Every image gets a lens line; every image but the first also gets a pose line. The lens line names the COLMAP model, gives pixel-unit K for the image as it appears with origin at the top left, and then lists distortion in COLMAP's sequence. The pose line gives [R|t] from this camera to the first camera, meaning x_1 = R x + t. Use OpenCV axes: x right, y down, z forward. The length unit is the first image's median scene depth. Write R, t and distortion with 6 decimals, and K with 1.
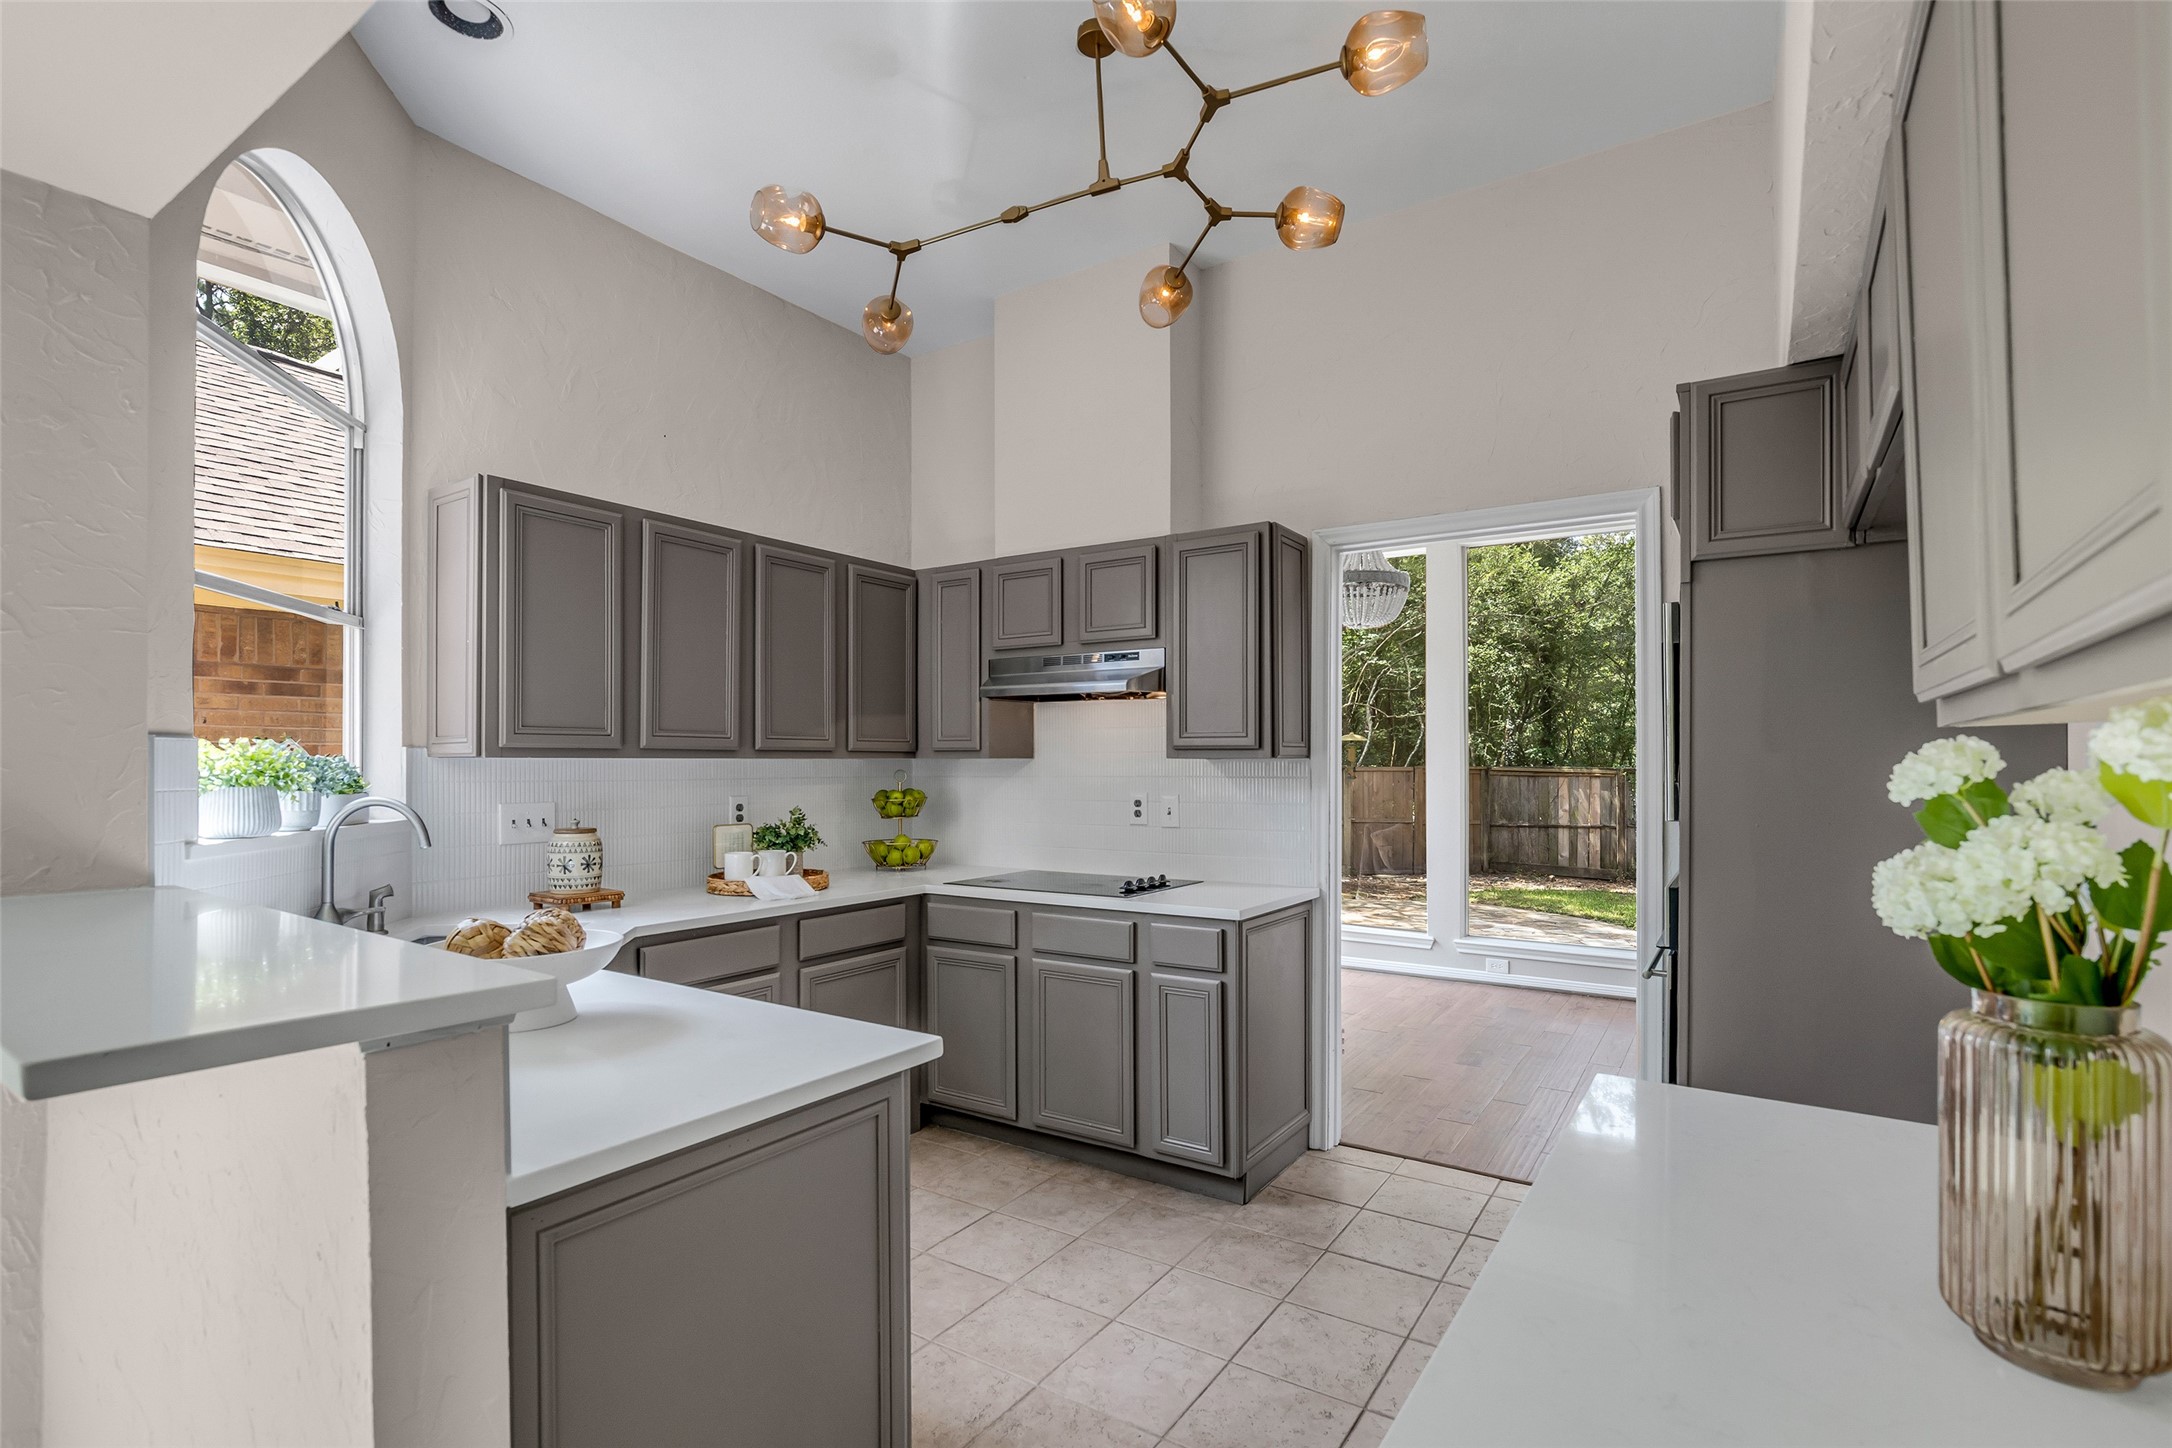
lens RADIAL K [[1007.7, 0, 1080.1], [0, 1007.7, 761.1], [0, 0, 1]] dist [-0.008394, 0.001468]
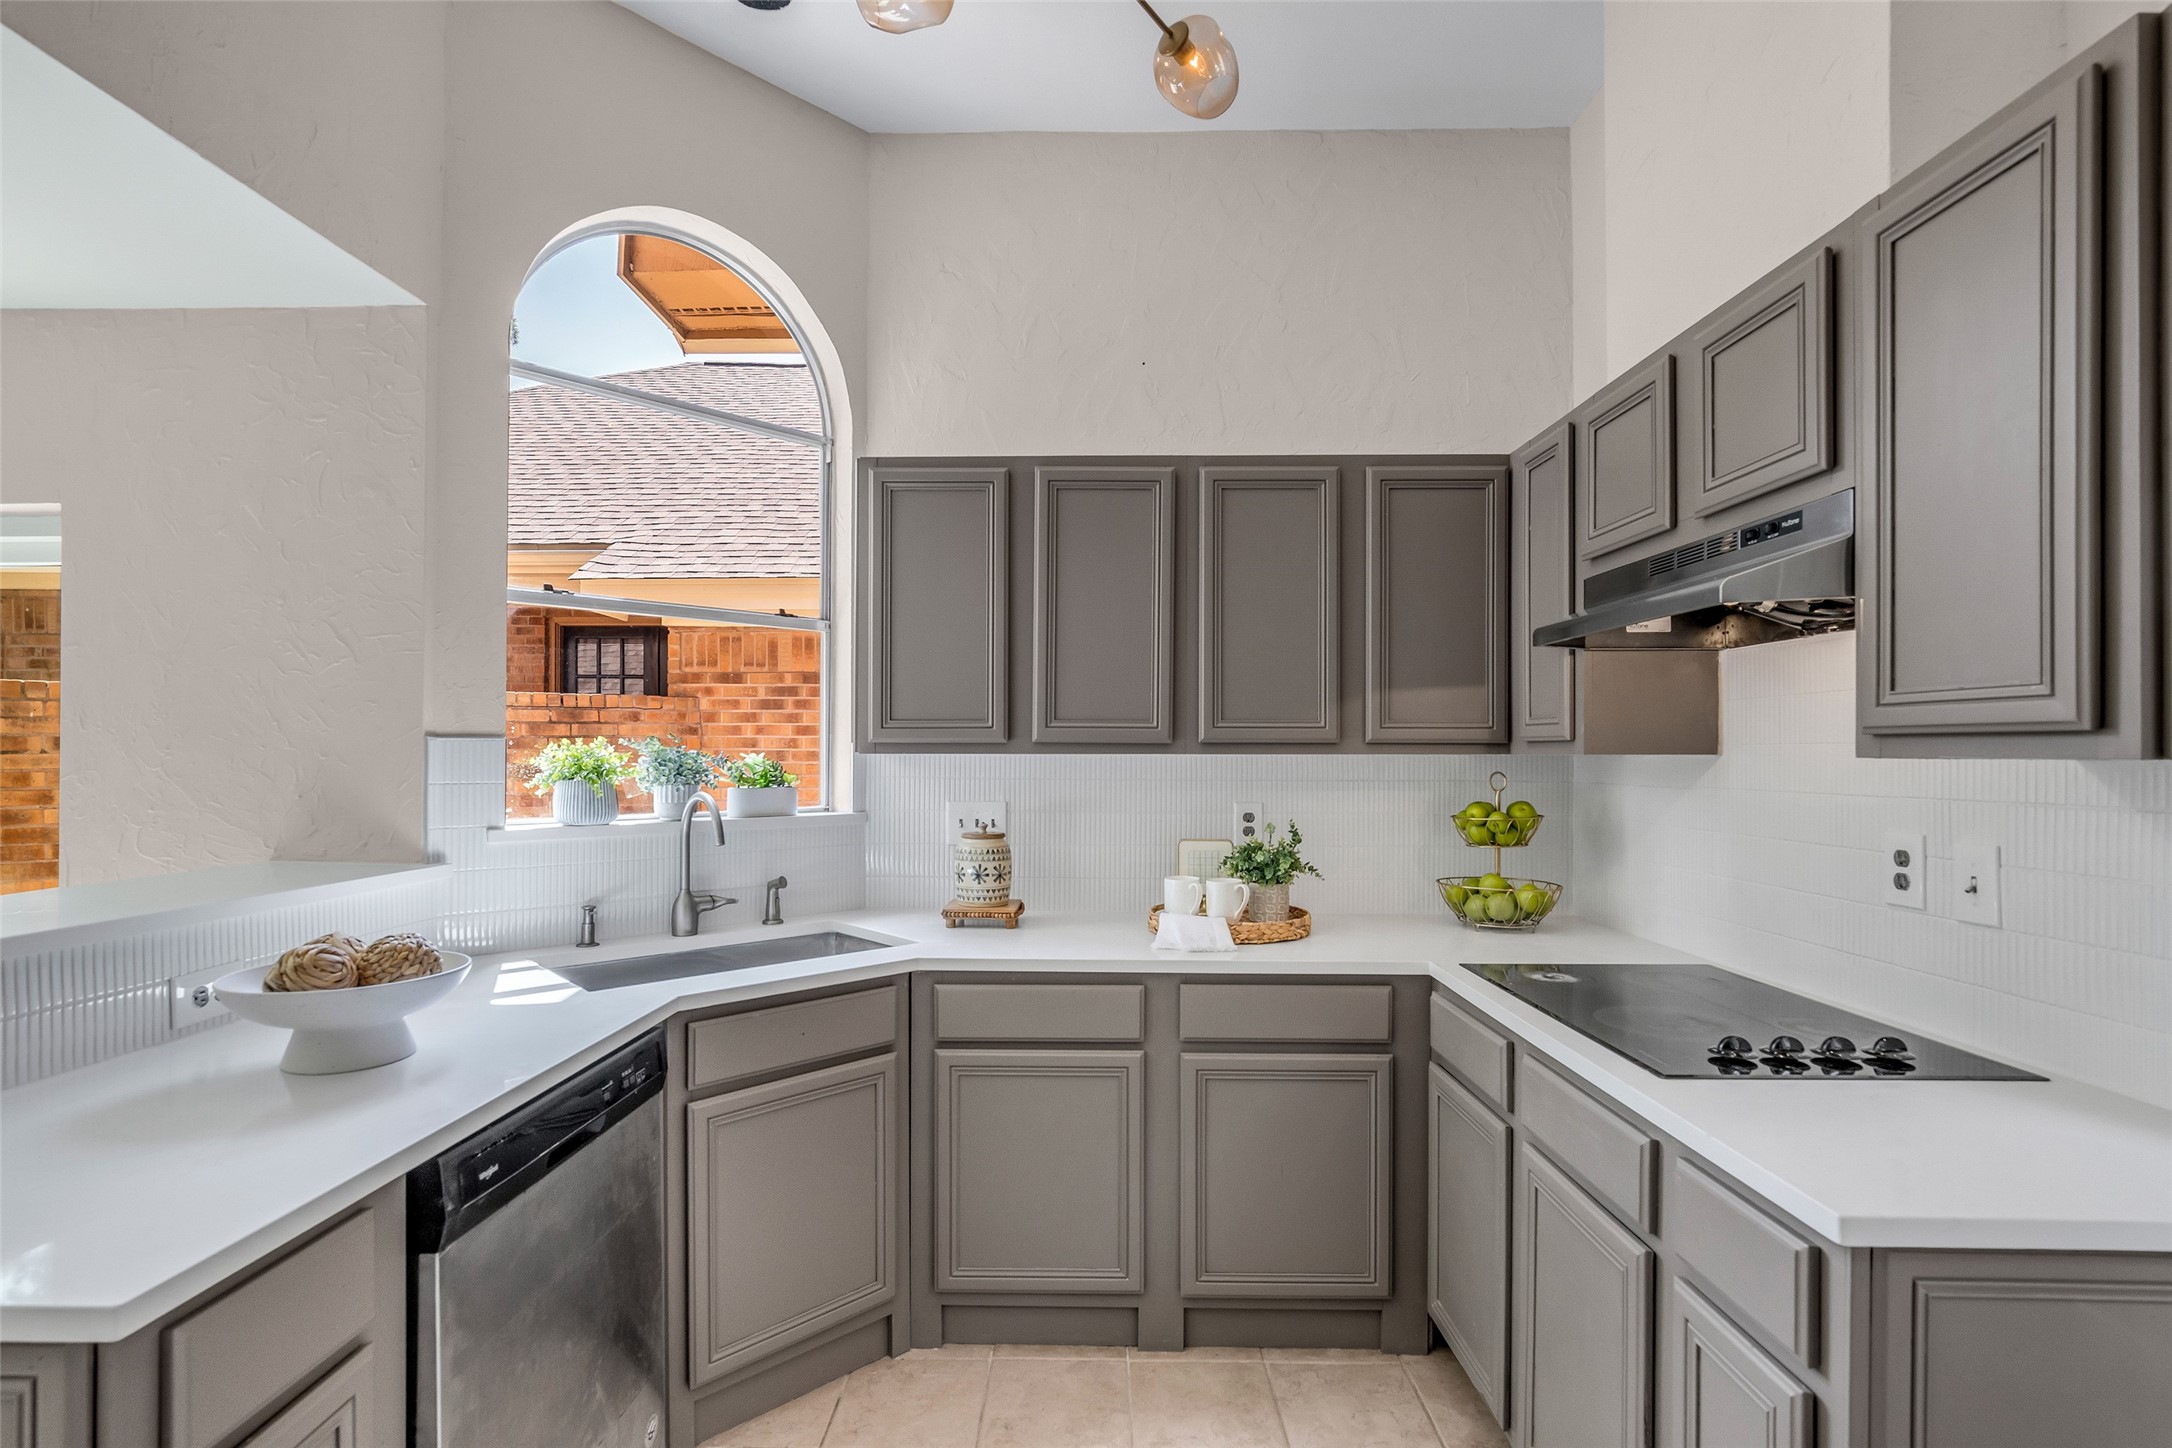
lens RADIAL K [[1007.7, 0, 1082.1], [0, 1007.7, 753.6], [0, 0, 1]] dist [-0.008394, 0.001468]
pose [[0.542008, 0.002903, -0.840368, 0.248407], [-0.001605, 0.999996, 0.002419, -0.004581], [0.840372, 0.000038, 0.542010, 0.496464]]
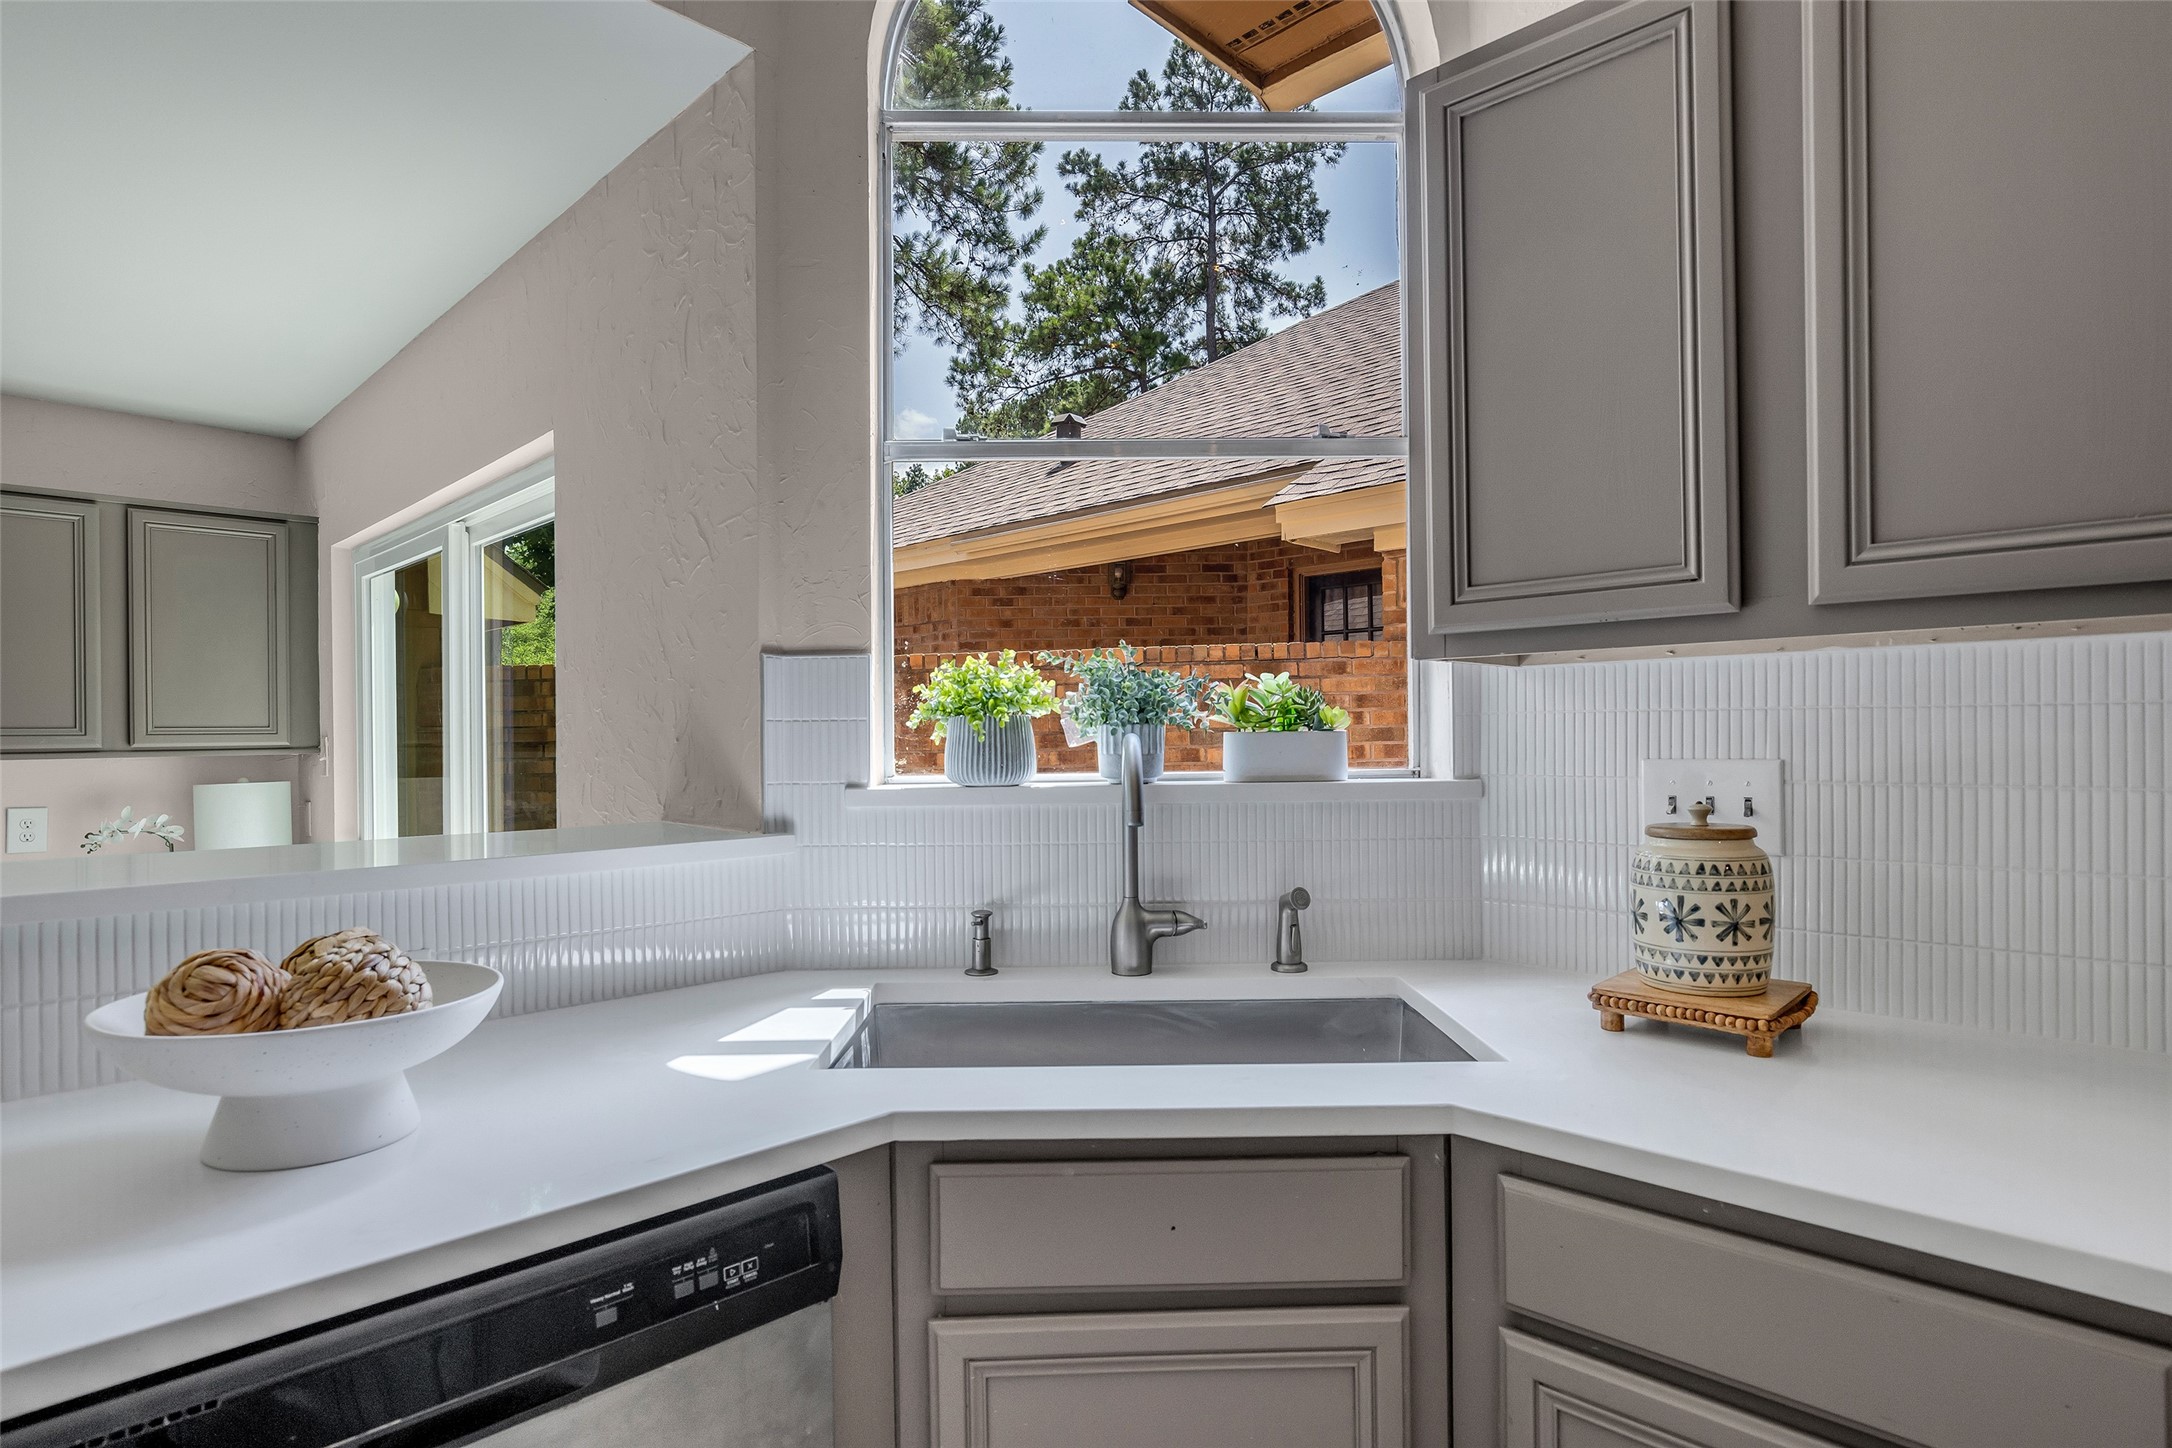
lens RADIAL K [[1133.2, 0, 1075.3], [0, 1133.2, 734.3], [0, 0, 1]] dist [-0.016913, -0.000041]
pose [[-0.182594, 0.002228, -0.983186, -0.016362], [0.013999, 0.999902, -0.000334, 0.023121], [0.983089, -0.013825, -0.182608, 0.706491]]
